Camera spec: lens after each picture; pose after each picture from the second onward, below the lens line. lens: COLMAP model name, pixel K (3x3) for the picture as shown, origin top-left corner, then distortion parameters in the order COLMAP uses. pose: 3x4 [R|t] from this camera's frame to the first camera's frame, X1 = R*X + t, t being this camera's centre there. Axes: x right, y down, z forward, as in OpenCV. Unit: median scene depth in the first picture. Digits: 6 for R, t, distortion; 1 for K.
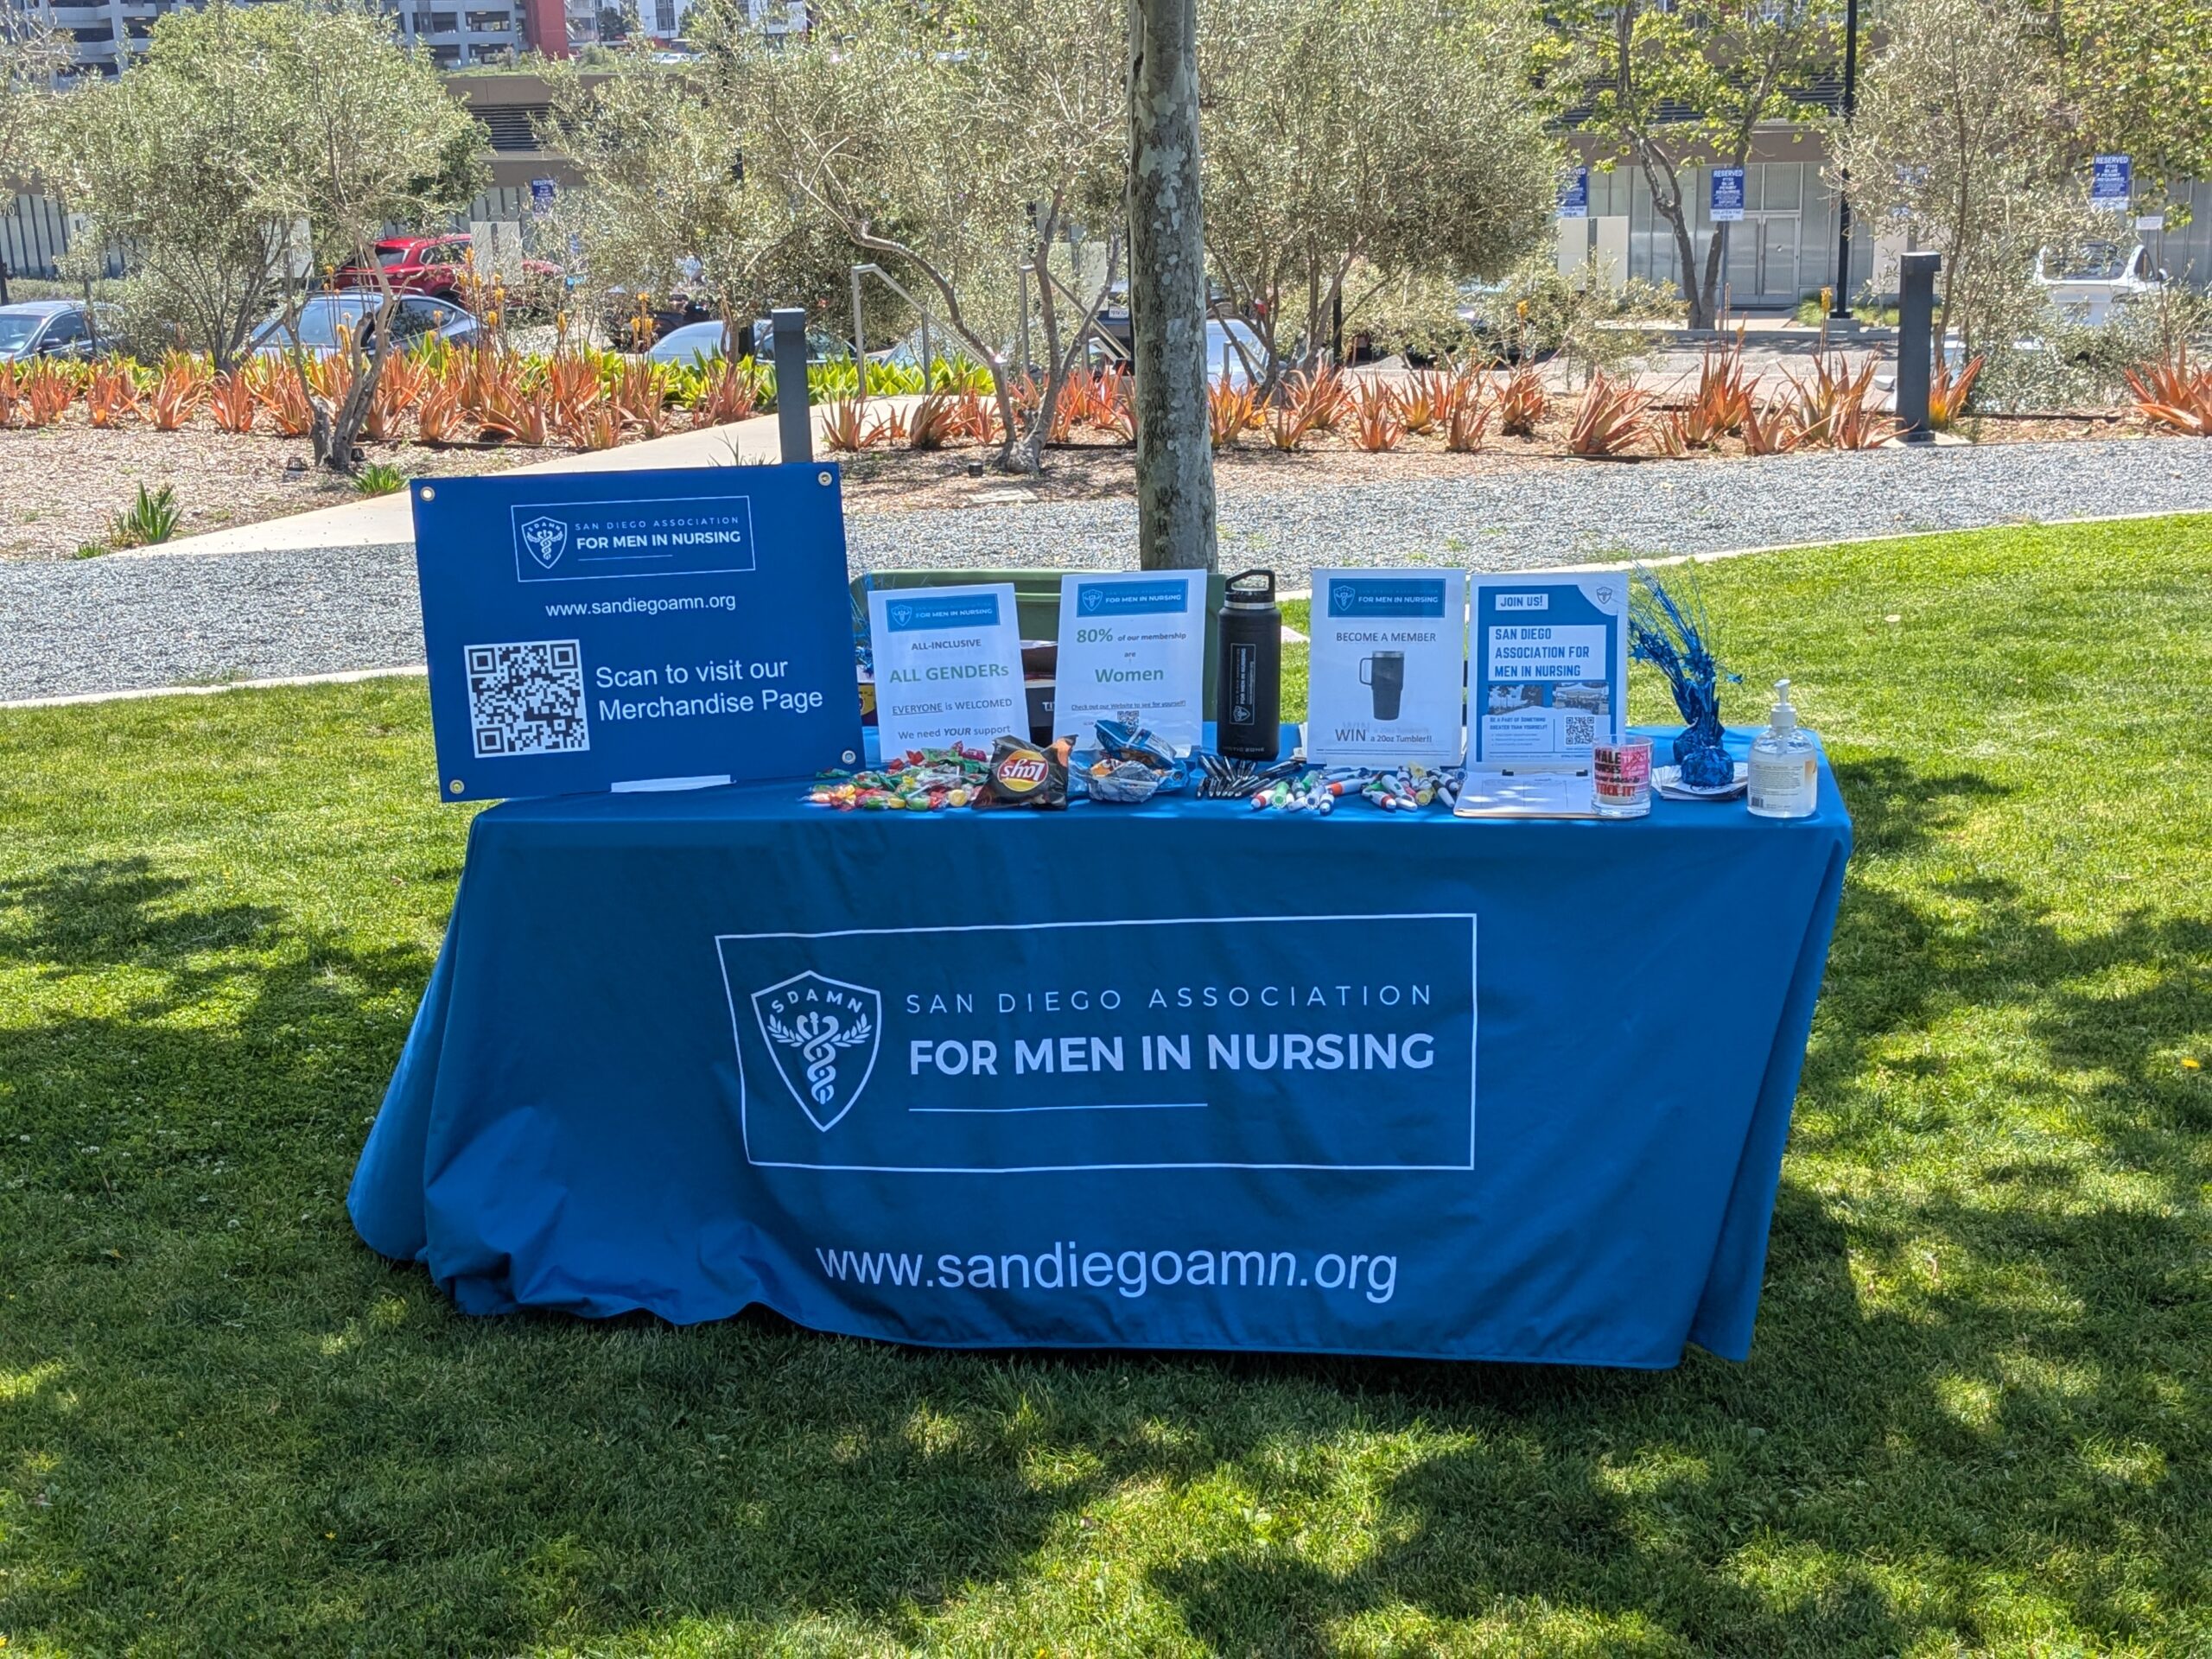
lens RADIAL K [[1734.5, 0, 1105.3], [0, 1734.5, 948.5], [0, 0, 1]] dist [0.002182, 0.000478]
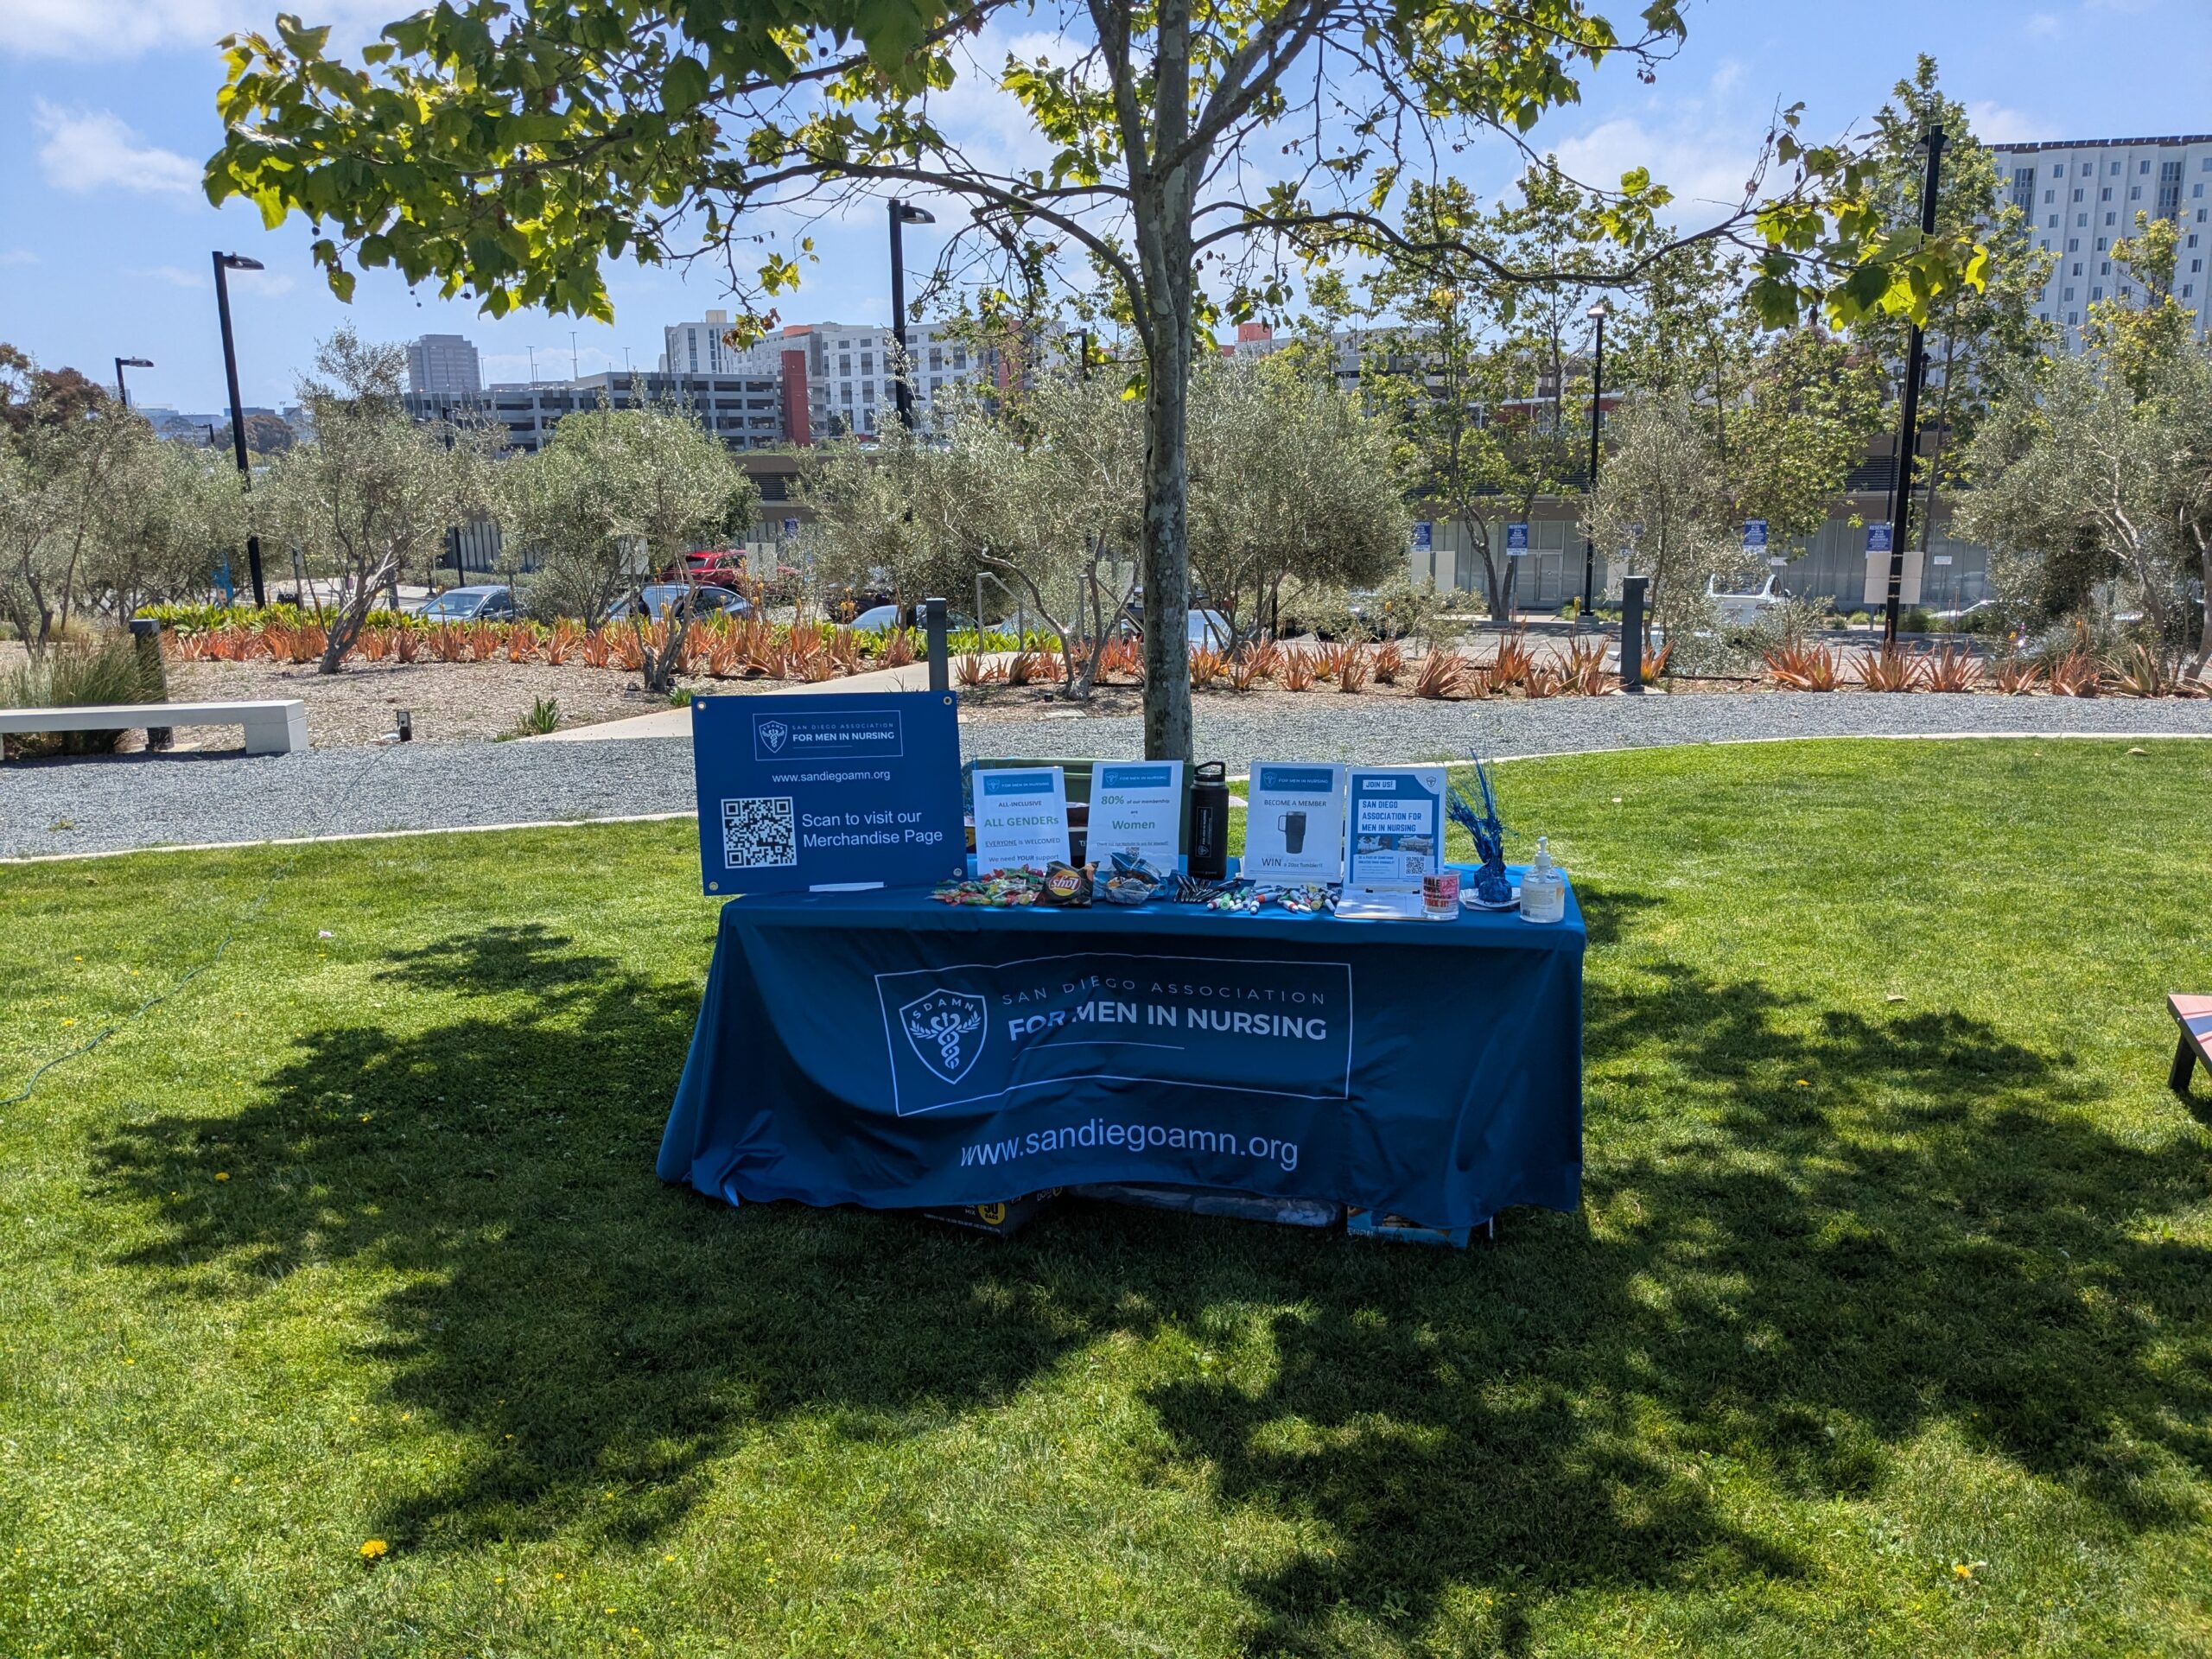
lens RADIAL K [[1734.5, 0, 1106.7], [0, 1734.5, 828.4], [0, 0, 1]] dist [0.002182, 0.000478]
pose [[0.998210, 0.020113, -0.056327, 0.074063], [-0.028334, 0.988403, -0.149189, 0.084813], [0.052674, 0.150518, 0.987203, -0.581997]]
